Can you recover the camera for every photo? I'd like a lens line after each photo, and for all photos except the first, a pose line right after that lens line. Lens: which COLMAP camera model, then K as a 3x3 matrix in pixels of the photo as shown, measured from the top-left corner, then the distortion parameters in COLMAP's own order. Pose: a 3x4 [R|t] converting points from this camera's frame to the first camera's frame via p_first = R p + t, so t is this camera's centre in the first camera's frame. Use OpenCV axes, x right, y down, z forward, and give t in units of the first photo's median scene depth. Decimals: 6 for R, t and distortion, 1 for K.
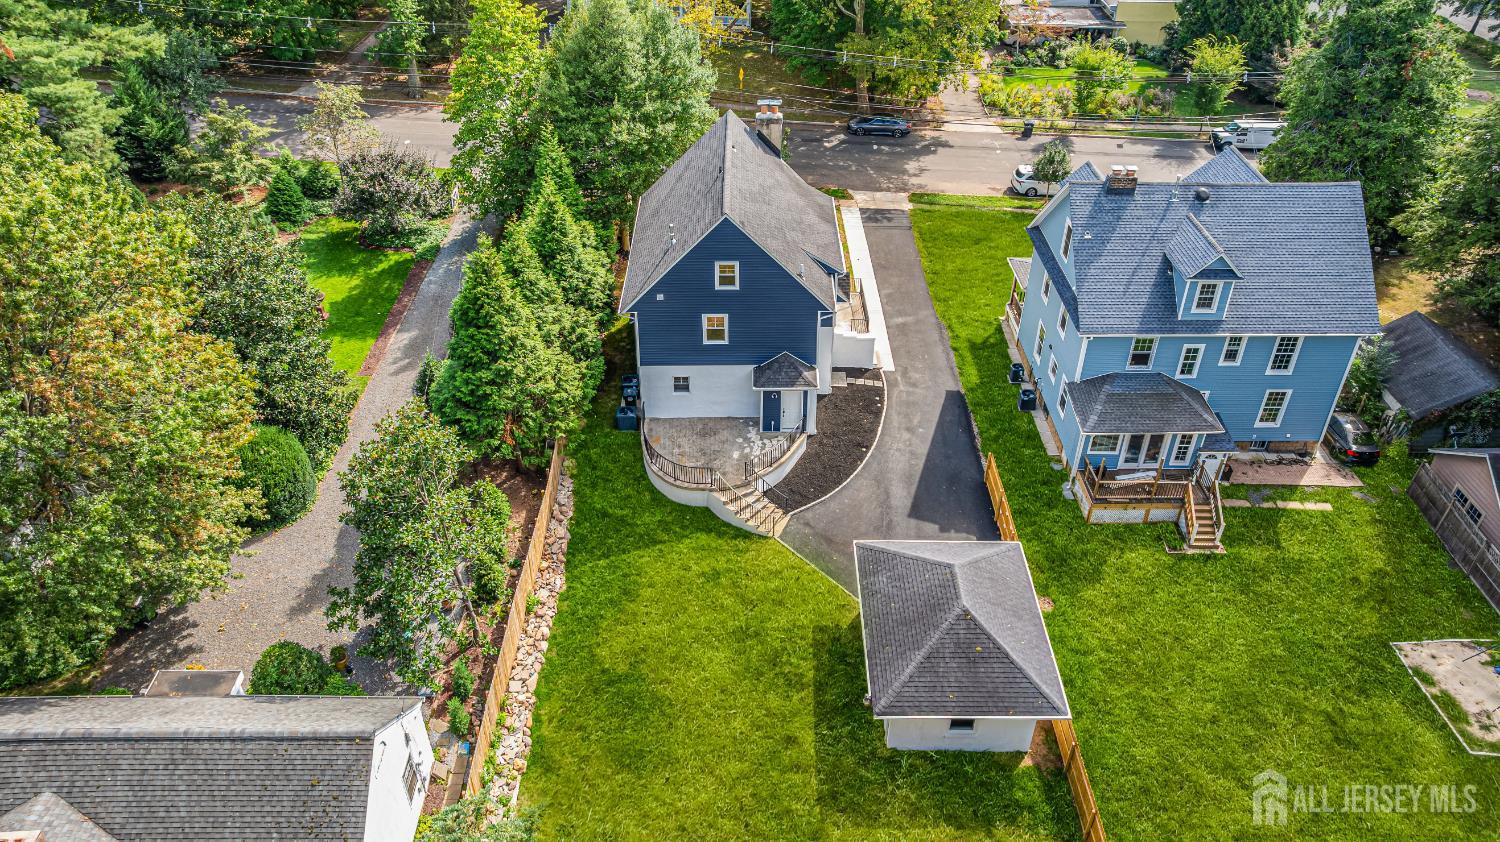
lens RADIAL K [[1056.9, 0, 752.4], [0, 1056.9, 419.0], [0, 0, 1]] dist [-0.037712, 0.033089]
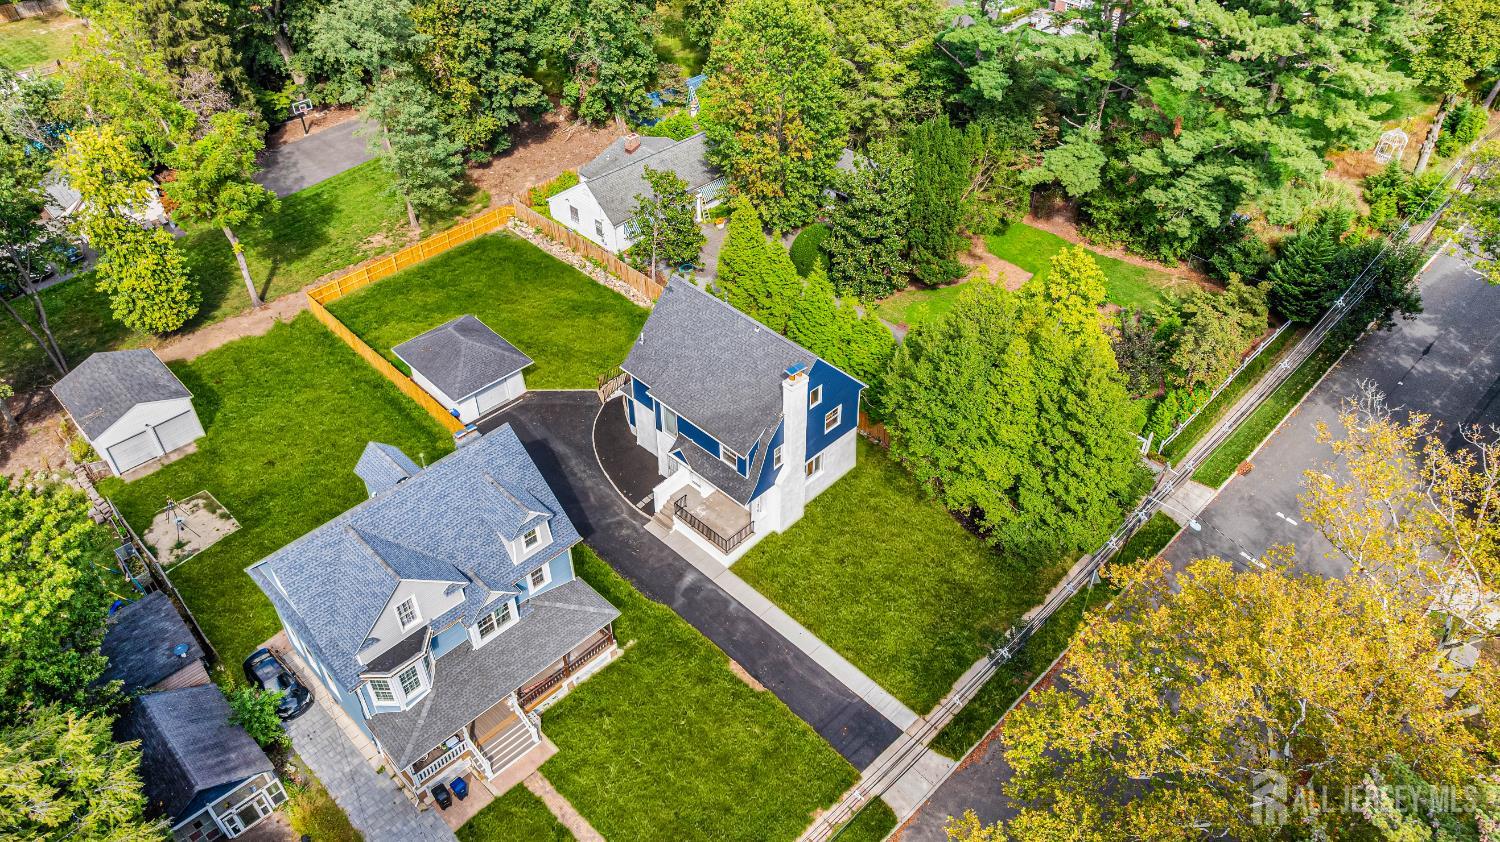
lens RADIAL K [[1056.9, 0, 751.8], [0, 1056.9, 416.1], [0, 0, 1]] dist [-0.037712, 0.033089]
pose [[-0.709640, 0.451851, -0.540593, 0.759368], [-0.415541, 0.351205, 0.839036, -1.357990], [0.568978, 0.820052, -0.061467, 1.254623]]
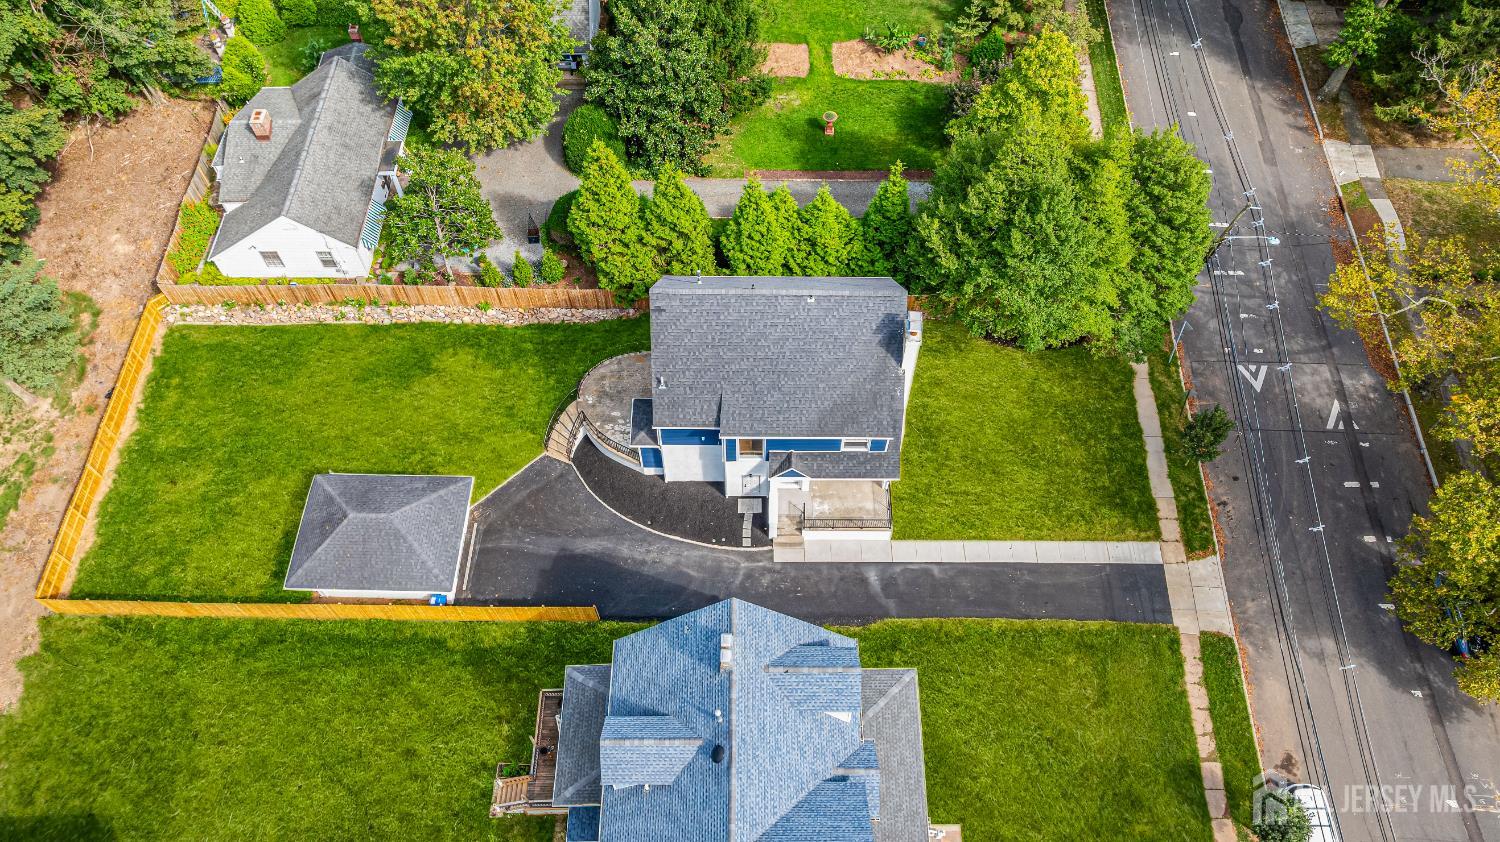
lens RADIAL K [[1056.9, 0, 763.5], [0, 1056.9, 423.8], [0, 0, 1]] dist [-0.037712, 0.033089]
pose [[-0.007872, 0.851198, -0.524785, 0.660381], [-0.590571, 0.419543, 0.689355, -0.942560], [0.806948, 0.315349, 0.499390, 0.546726]]
